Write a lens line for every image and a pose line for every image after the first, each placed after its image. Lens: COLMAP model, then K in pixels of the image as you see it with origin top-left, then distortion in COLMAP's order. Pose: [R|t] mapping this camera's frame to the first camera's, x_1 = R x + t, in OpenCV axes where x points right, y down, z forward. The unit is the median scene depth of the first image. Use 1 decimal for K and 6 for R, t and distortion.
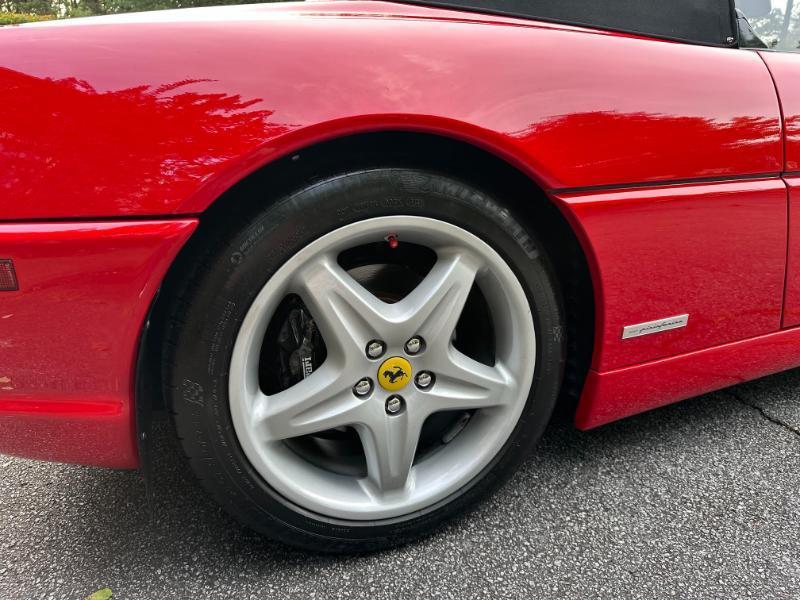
lens RADIAL K [[569.6, 0, 398.9], [0, 569.6, 305.5], [0, 0, 1]] dist [0.021243, -0.026751]
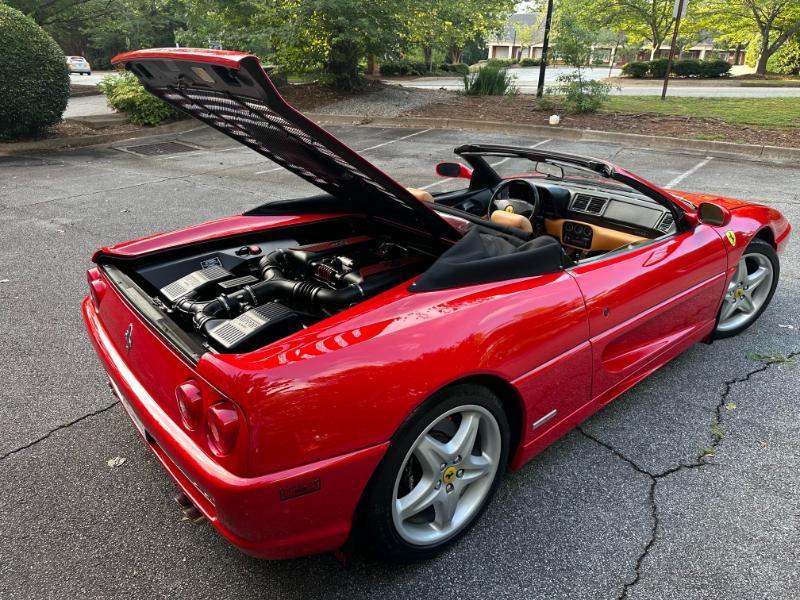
lens RADIAL K [[569.6, 0, 402.7], [0, 569.6, 306.7], [0, 0, 1]] dist [0.021243, -0.026751]
pose [[0.937725, -0.120822, 0.325690, -0.780631], [0.096616, 0.991284, 0.089563, -0.701590], [-0.333673, -0.052519, 0.941225, -0.913310]]
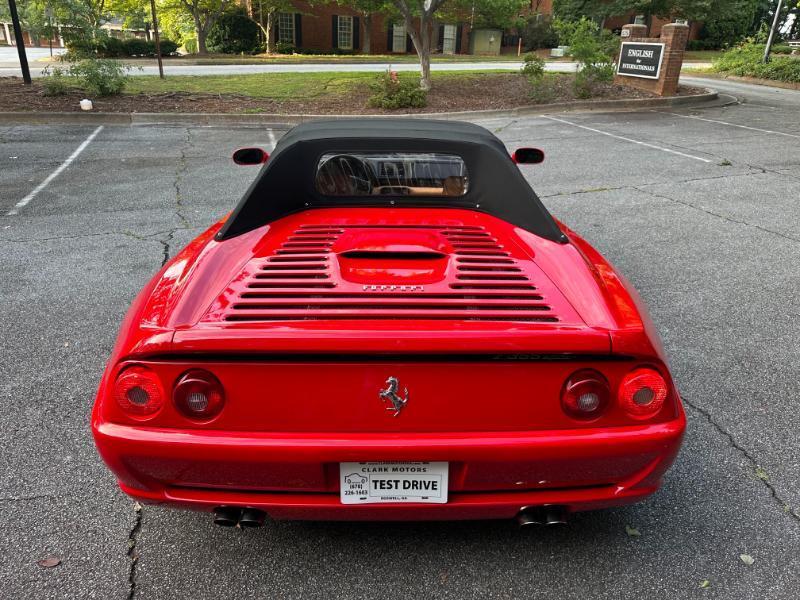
lens RADIAL K [[569.6, 0, 403.1], [0, 569.6, 299.4], [0, 0, 1]] dist [0.021243, -0.026751]
pose [[0.301622, -0.366134, 0.880324, -2.551181], [0.287293, 0.915312, 0.282252, -1.253326], [-0.909113, 0.167778, 0.381266, 0.861222]]
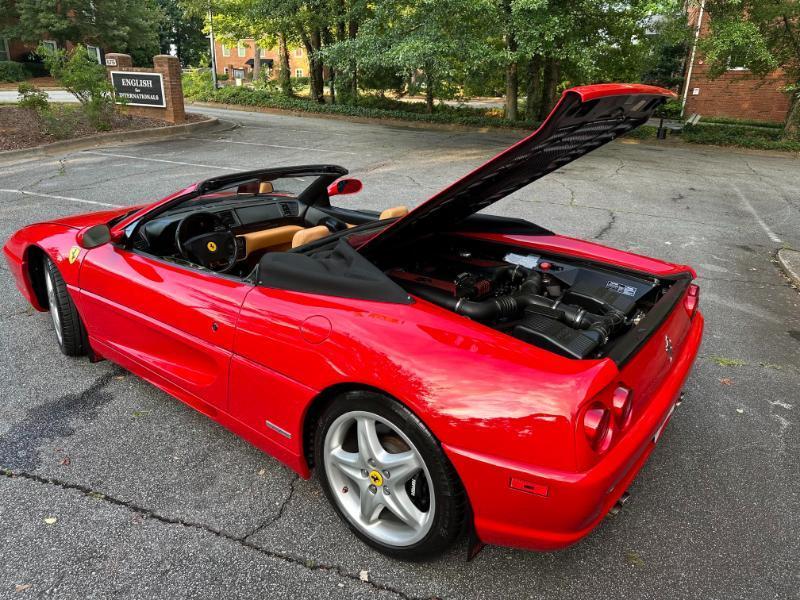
lens RADIAL K [[569.6, 0, 402.2], [0, 569.6, 305.3], [0, 0, 1]] dist [0.021243, -0.026751]
pose [[-0.578244, -0.291611, 0.761969, -2.284218], [0.250290, 0.825502, 0.505867, -2.236077], [-0.776523, 0.483228, -0.404355, 3.507378]]
